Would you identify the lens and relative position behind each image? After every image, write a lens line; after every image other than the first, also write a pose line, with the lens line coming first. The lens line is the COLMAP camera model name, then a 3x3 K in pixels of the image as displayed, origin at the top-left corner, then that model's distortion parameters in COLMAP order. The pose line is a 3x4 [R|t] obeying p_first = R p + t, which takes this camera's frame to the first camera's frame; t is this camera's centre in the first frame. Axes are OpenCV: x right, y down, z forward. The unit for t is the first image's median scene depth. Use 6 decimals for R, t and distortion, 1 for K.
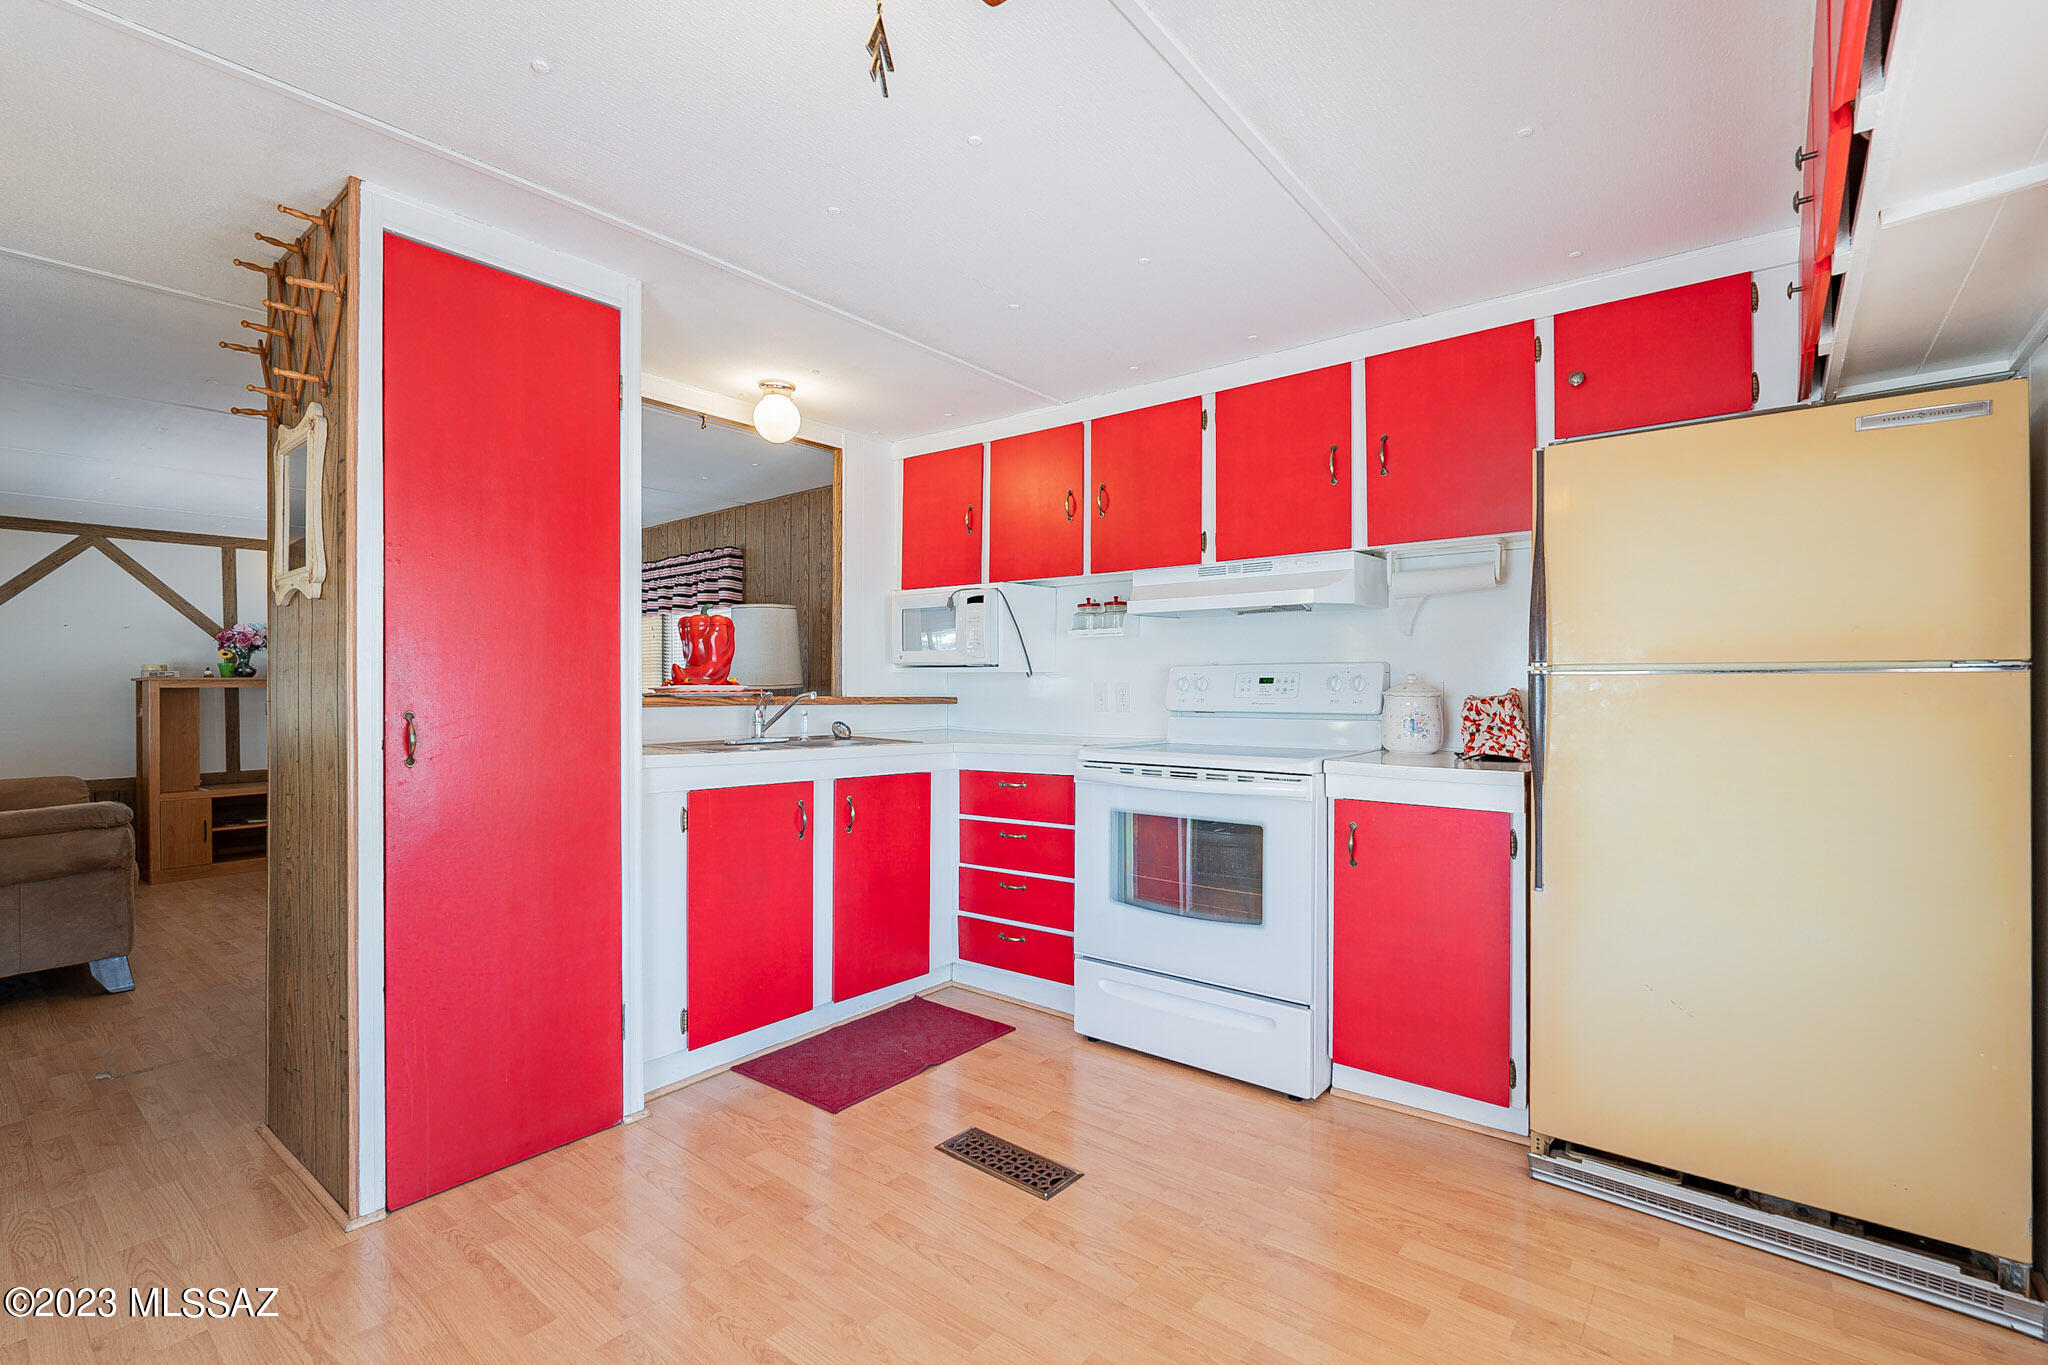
lens RADIAL K [[943.8, 0, 1024.0], [0, 943.8, 682.5], [0, 0, 1]] dist [0.001927, 0.000251]
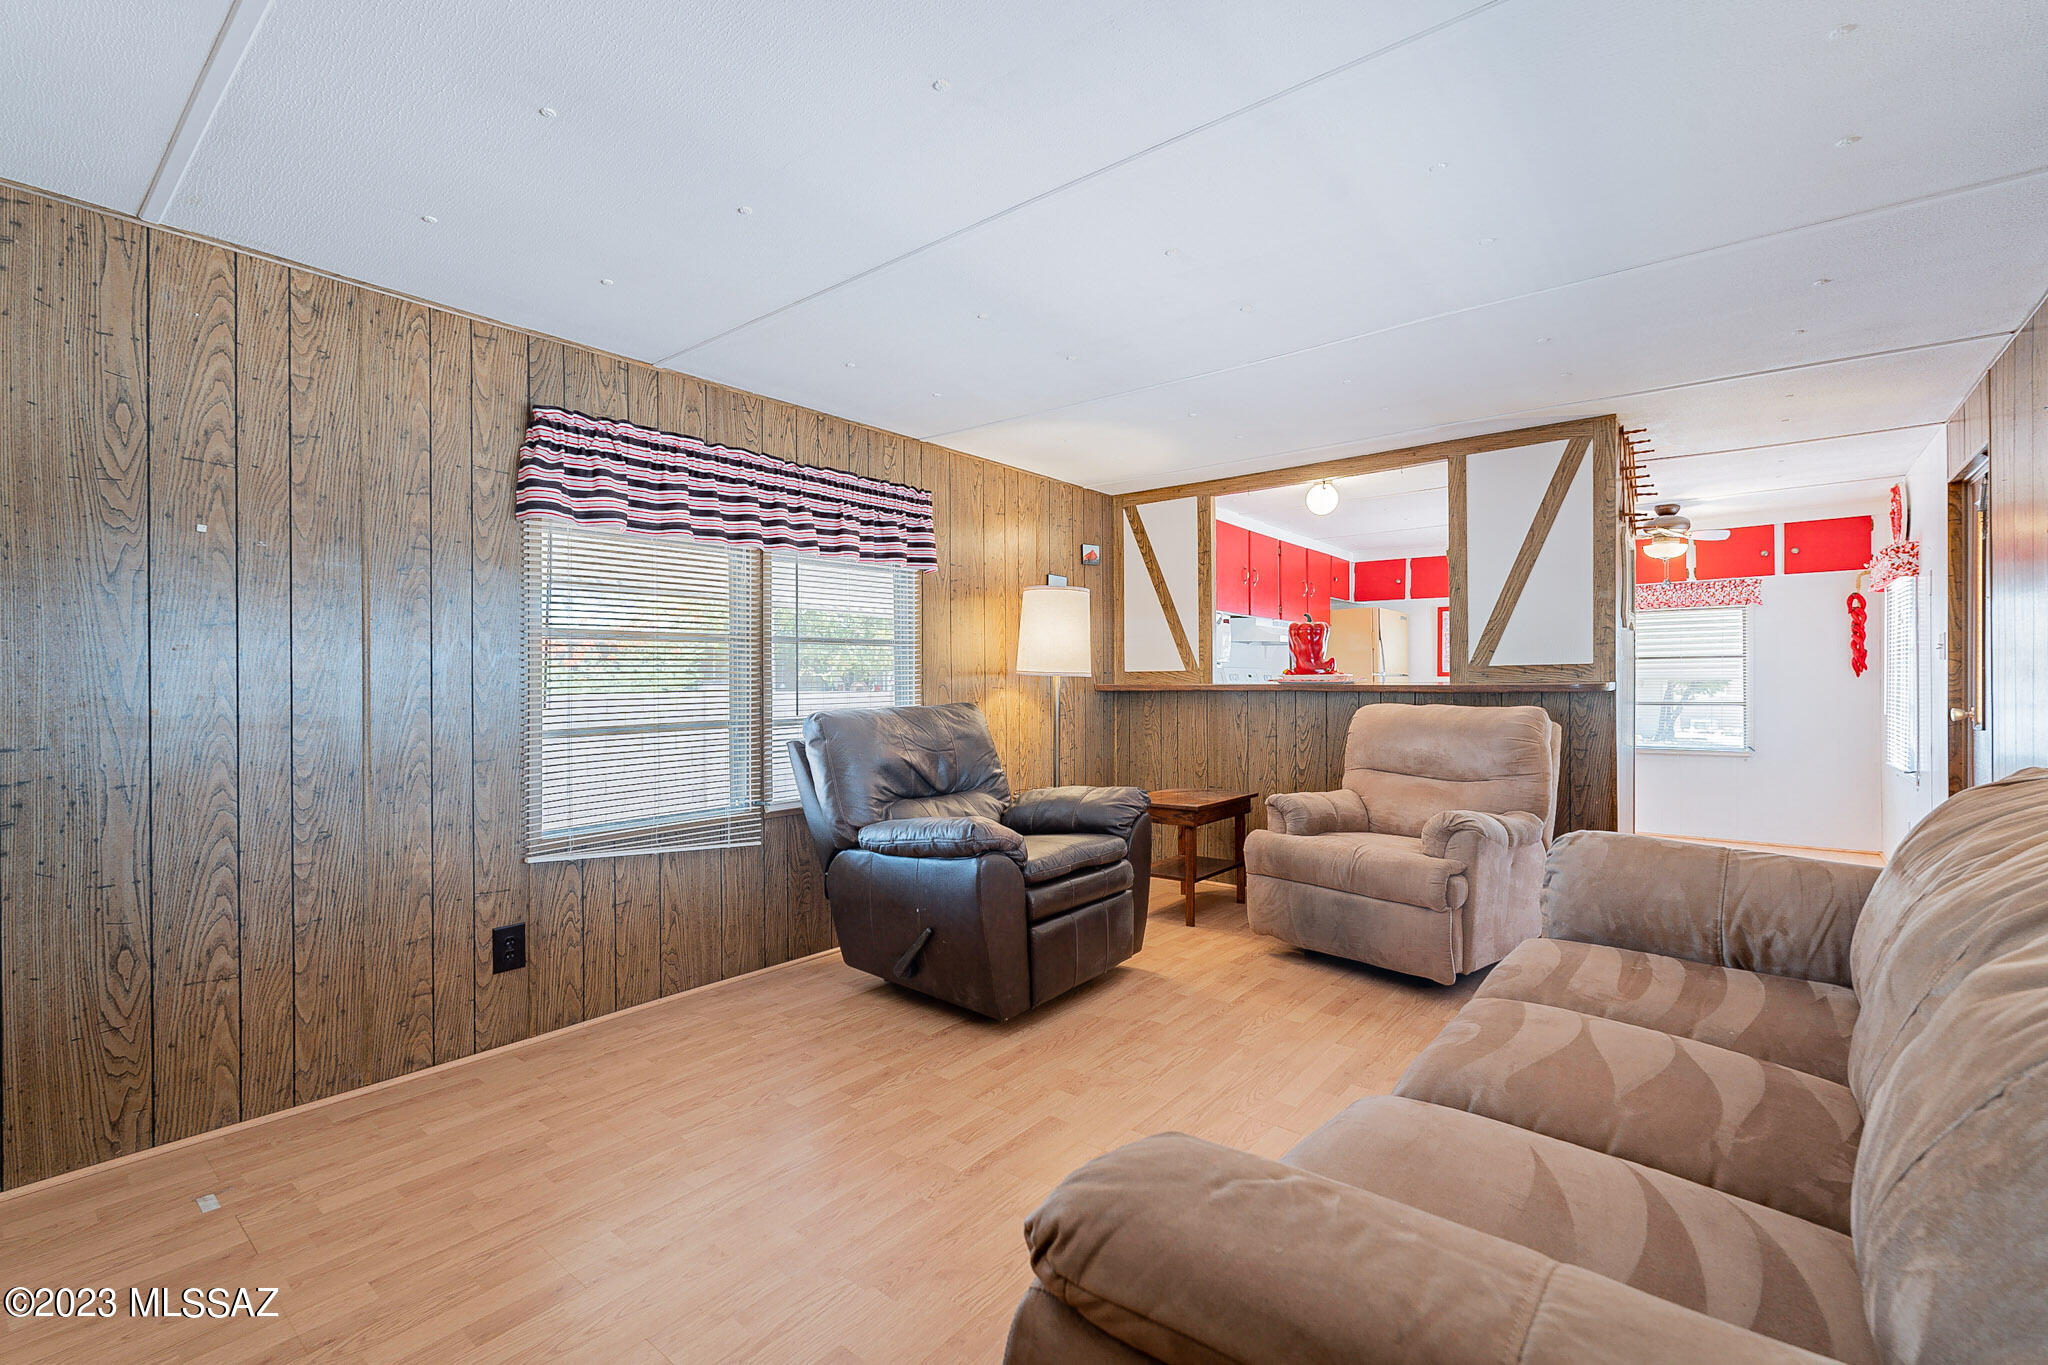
lens RADIAL K [[899.1, 0, 1024.0], [0, 899.1, 682.5], [0, 0, 1]] dist [-0.000783, 0.000302]
pose [[-0.015998, 0.001868, 0.999870, -1.018384], [-0.005940, 0.999980, -0.001963, 0.015057], [-0.999854, -0.005971, -0.015986, 0.894761]]
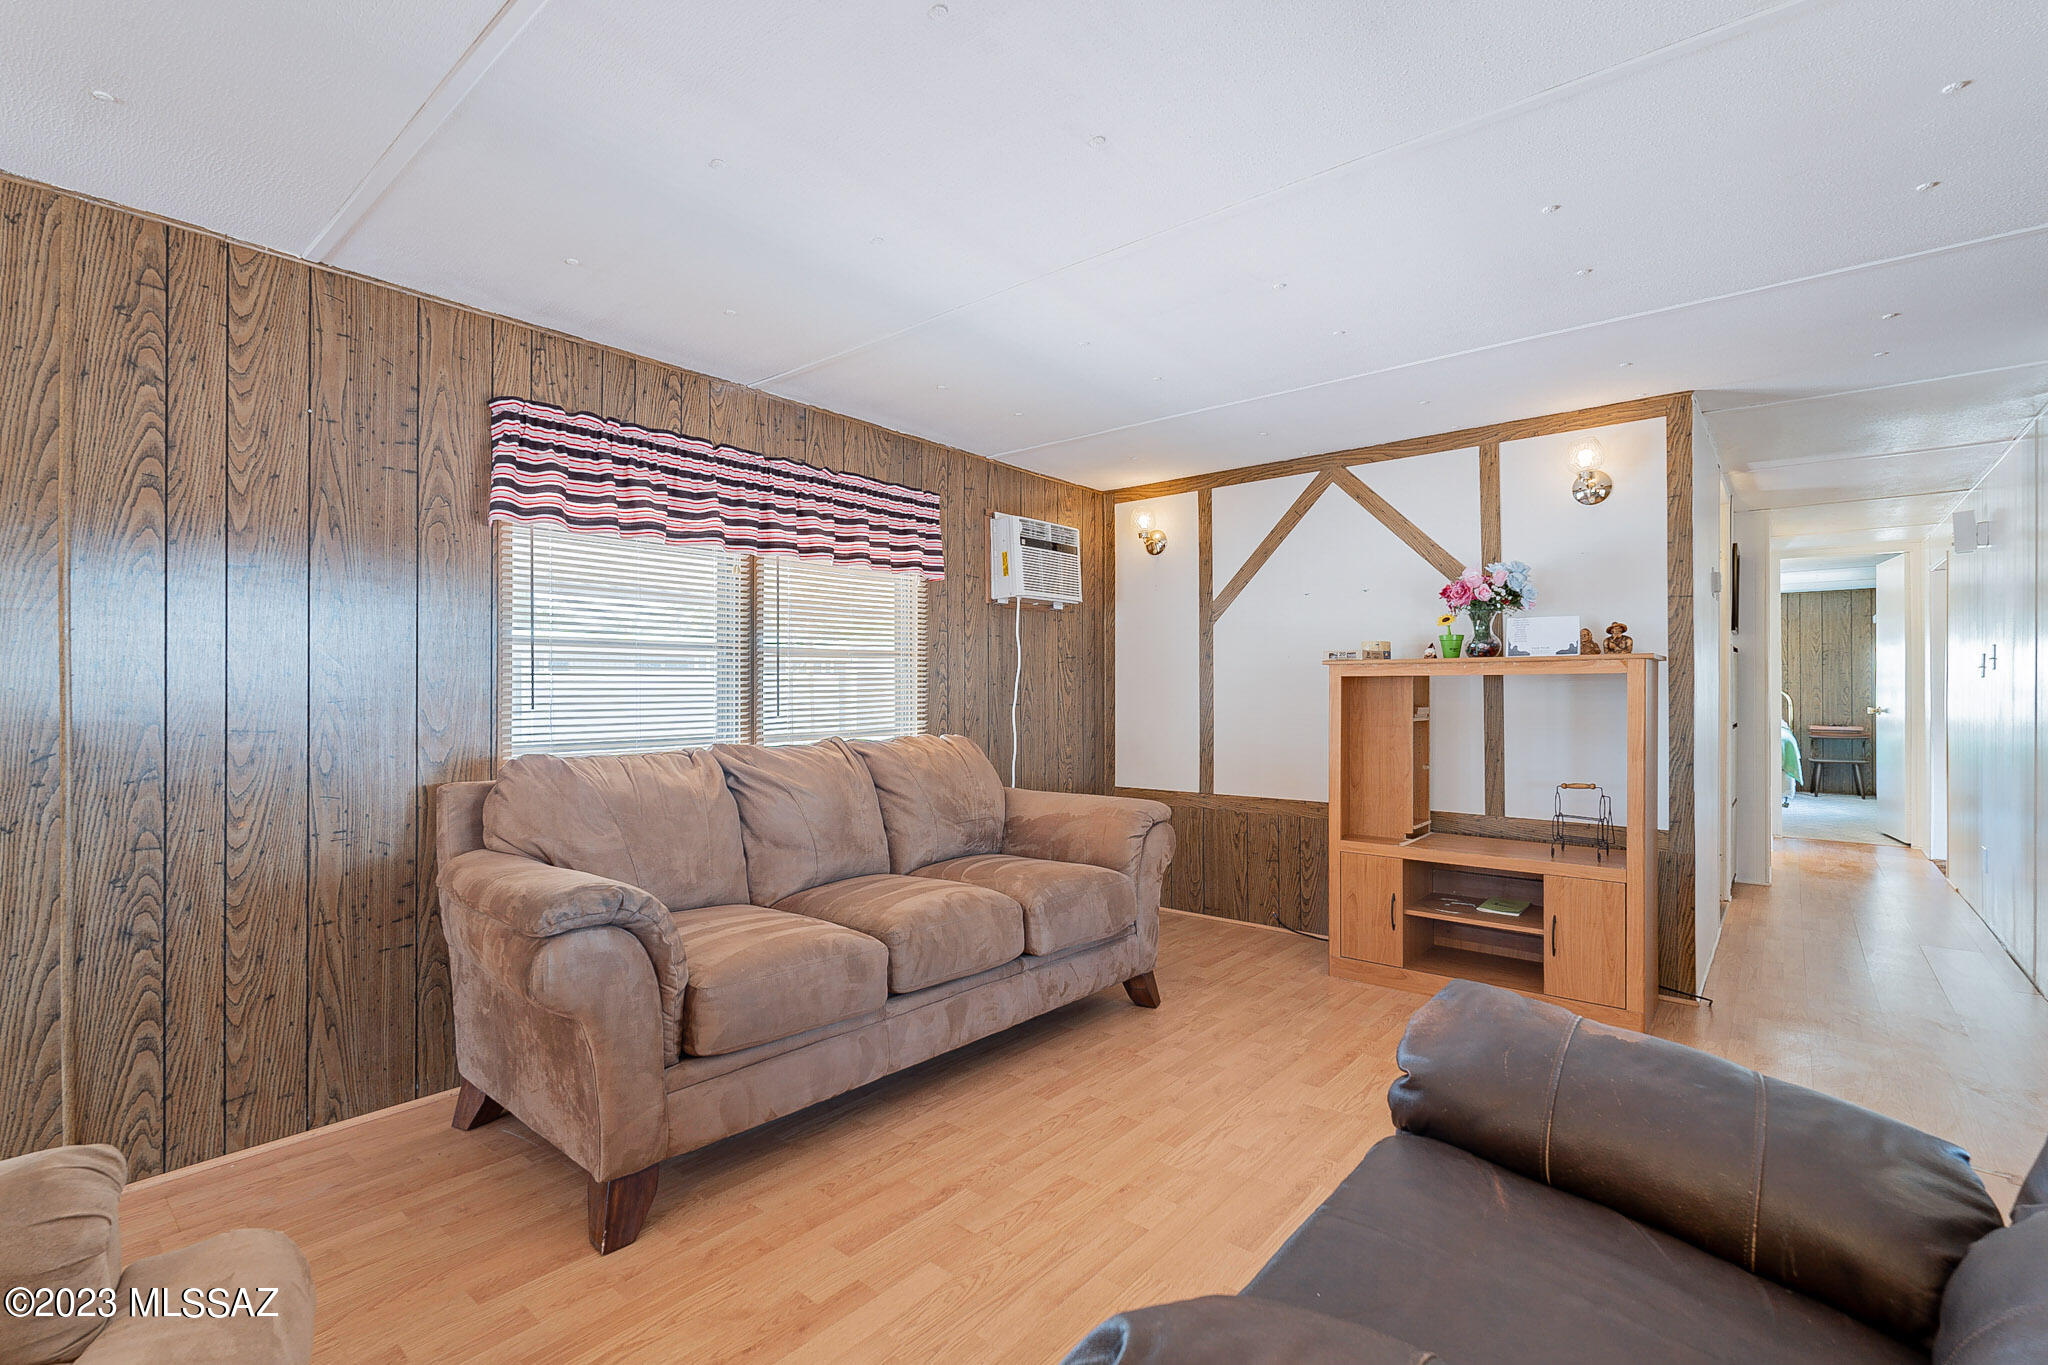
lens RADIAL K [[915.9, 0, 1020.5], [0, 915.9, 691.5], [0, 0, 1]] dist [-0.002094, 0.000452]
pose [[-0.005407, 0.012955, -0.999901, -0.287049], [0.005305, 0.999902, 0.012926, 0.006881], [0.999971, -0.005235, -0.005475, 0.795271]]
